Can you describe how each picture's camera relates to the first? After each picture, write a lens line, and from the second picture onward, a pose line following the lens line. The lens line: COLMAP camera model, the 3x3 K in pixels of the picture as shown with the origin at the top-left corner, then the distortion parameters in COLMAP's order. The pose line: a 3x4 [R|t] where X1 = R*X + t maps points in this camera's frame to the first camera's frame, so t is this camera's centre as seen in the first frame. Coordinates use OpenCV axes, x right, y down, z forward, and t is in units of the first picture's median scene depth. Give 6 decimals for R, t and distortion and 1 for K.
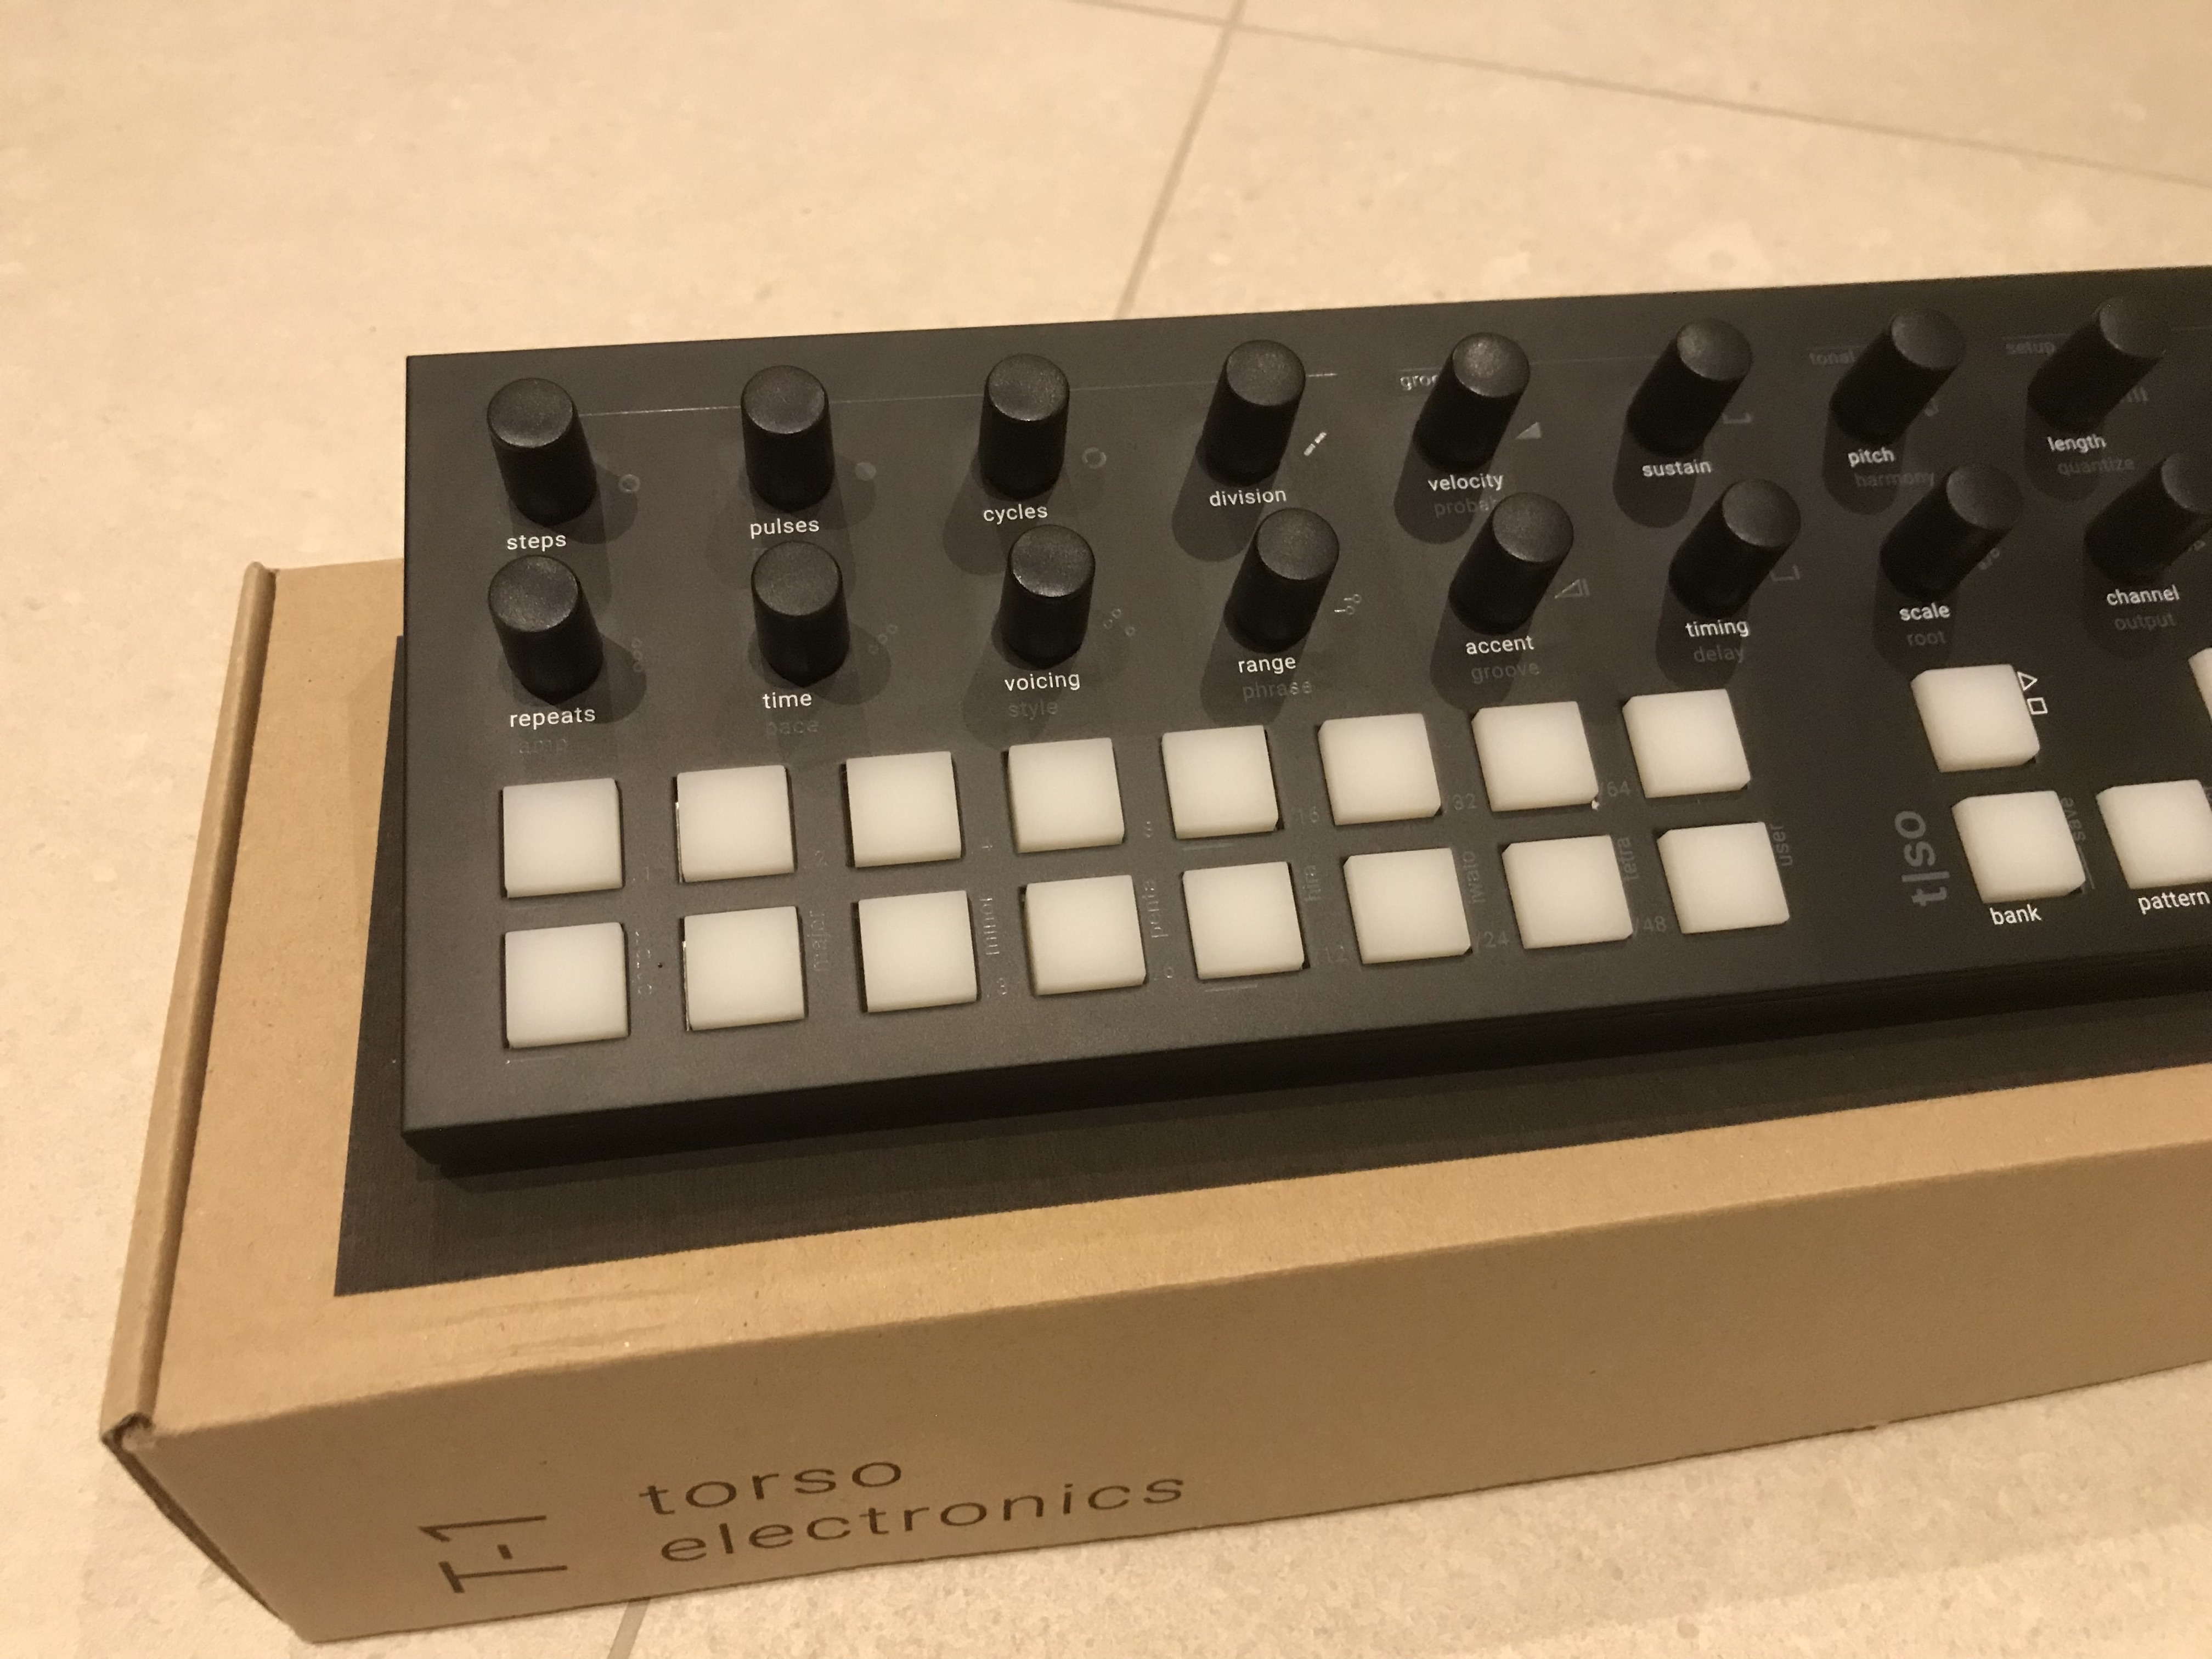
lens RADIAL K [[1798.9, 0, 1105.4], [0, 1798.9, 835.0], [0, 0, 1]] dist [-0.012829, 0.008733]
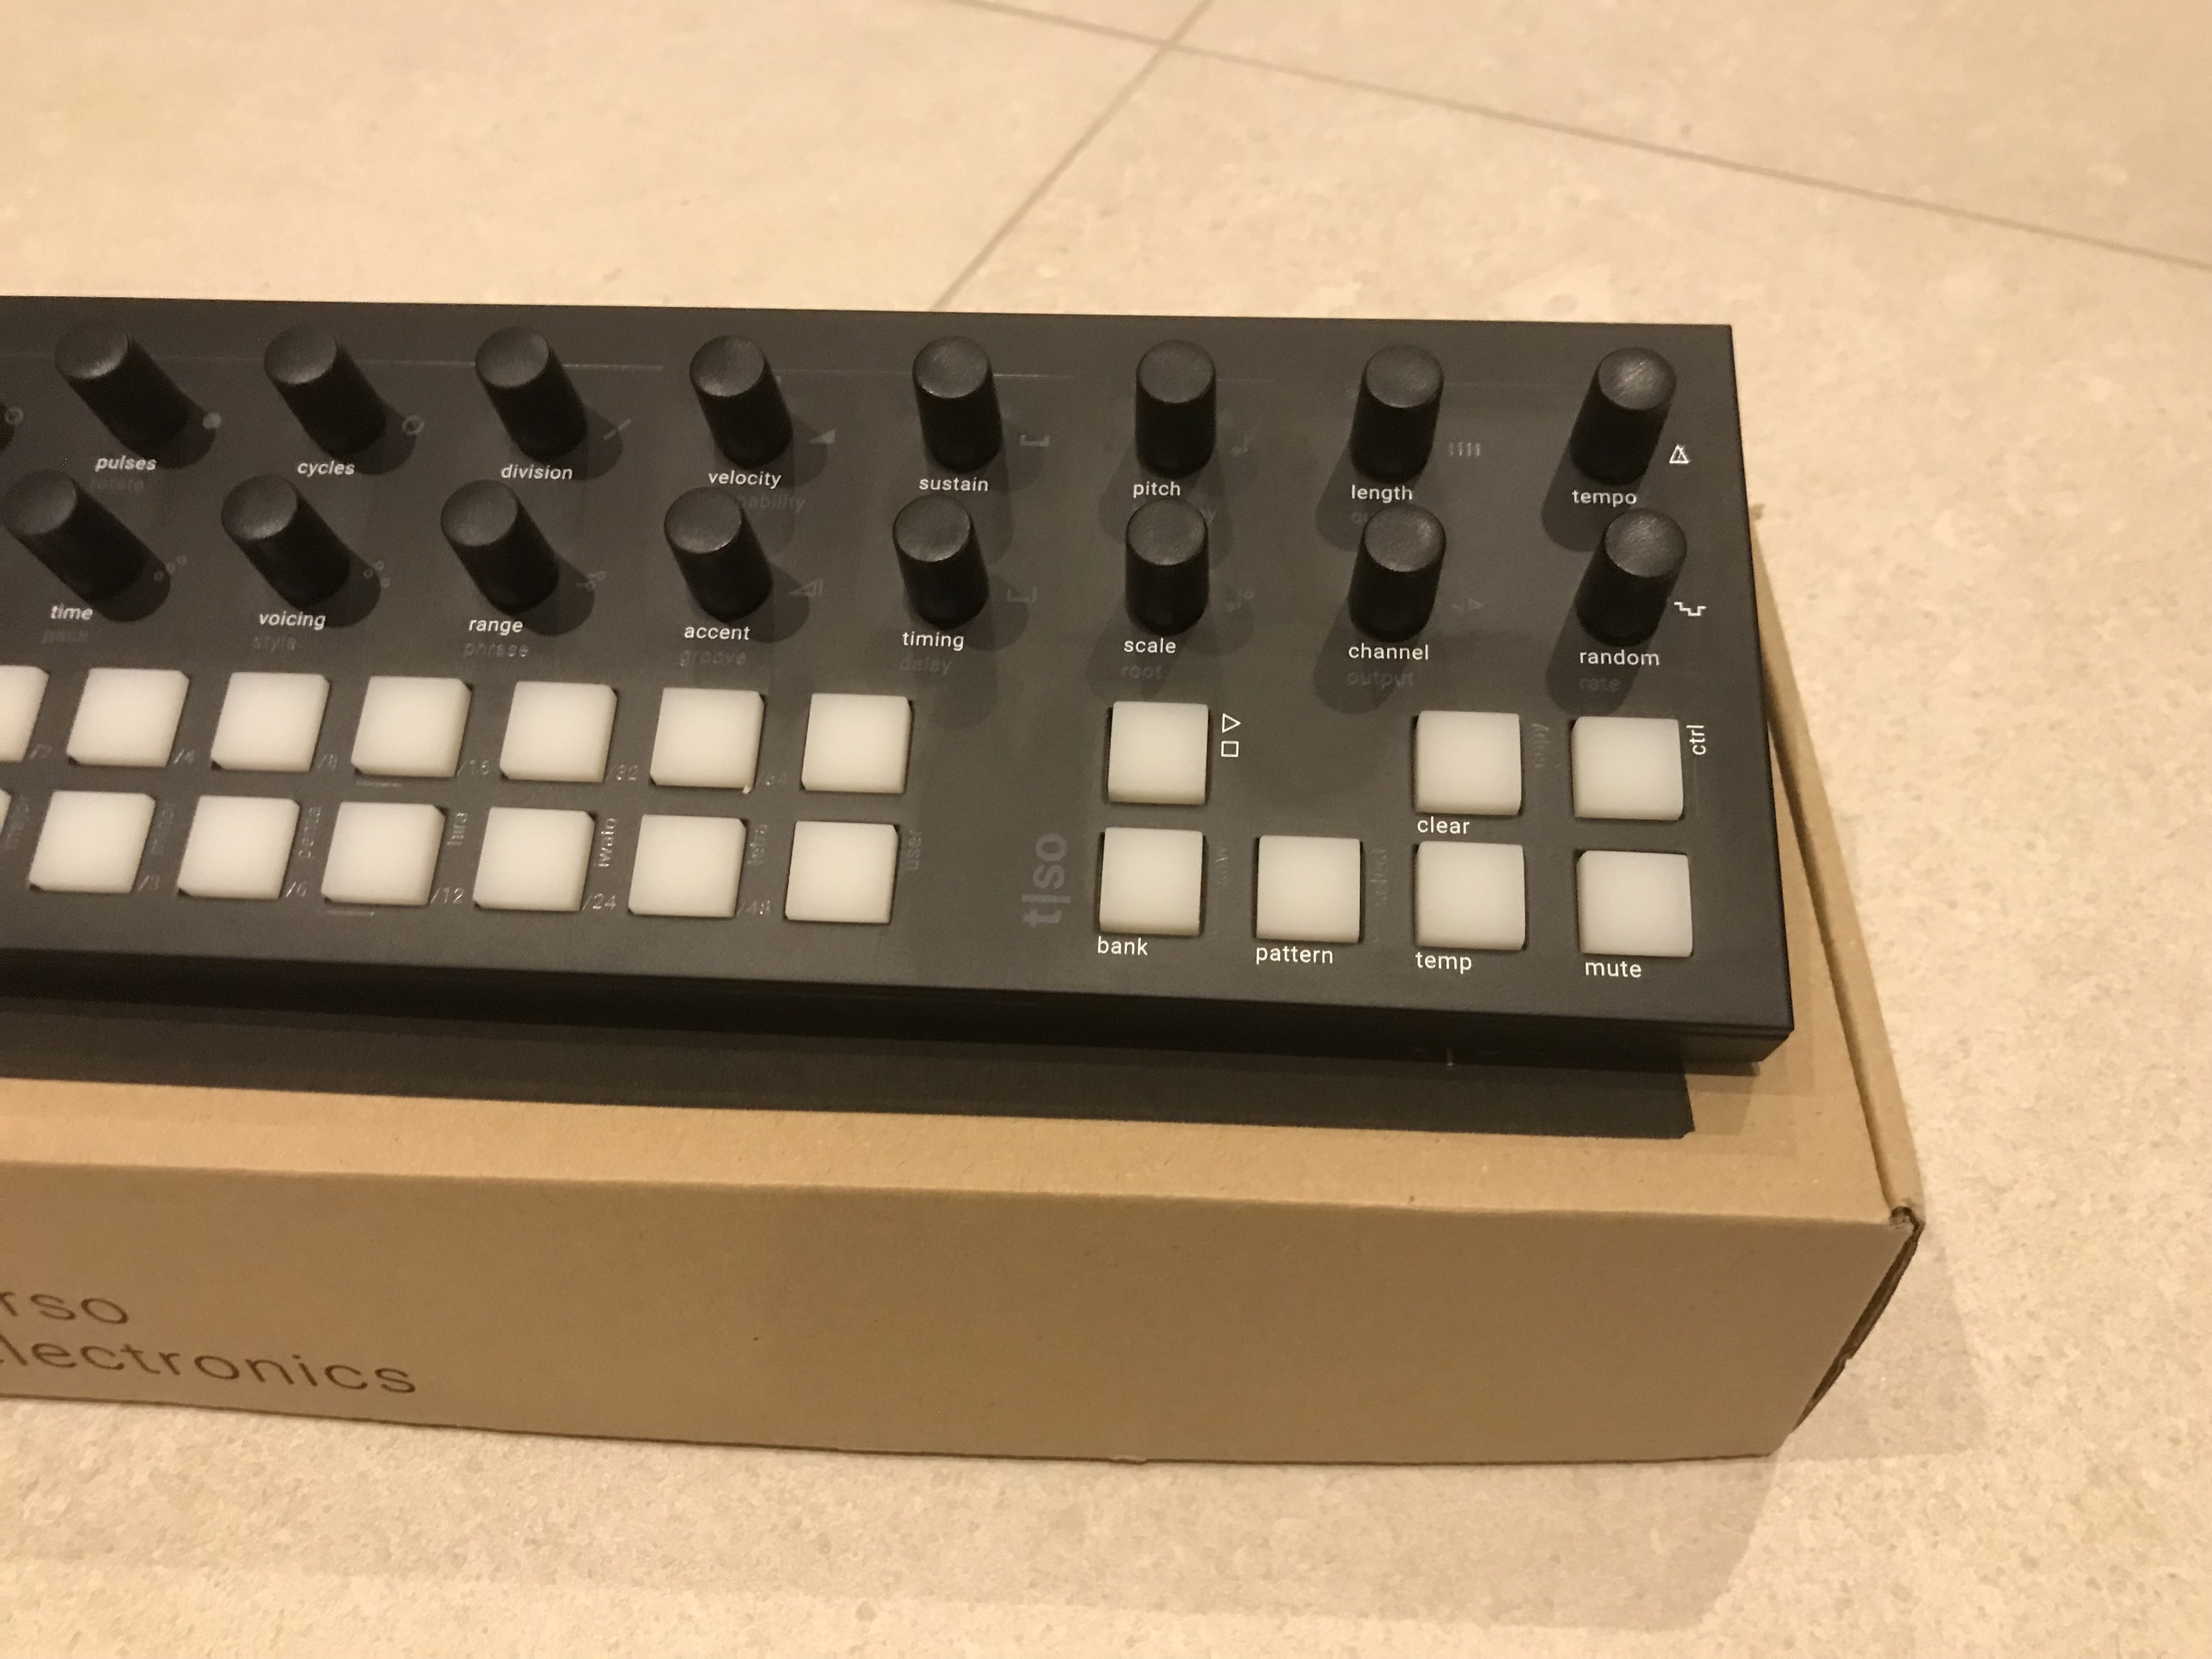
lens RADIAL K [[1798.9, 0, 1101.5], [0, 1798.9, 846.8], [0, 0, 1]] dist [-0.012829, 0.008733]
pose [[0.974271, 0.122237, -0.189349, 0.570182], [-0.122770, 0.992395, 0.008959, -0.015370], [0.189004, 0.014517, 0.981869, 0.013215]]
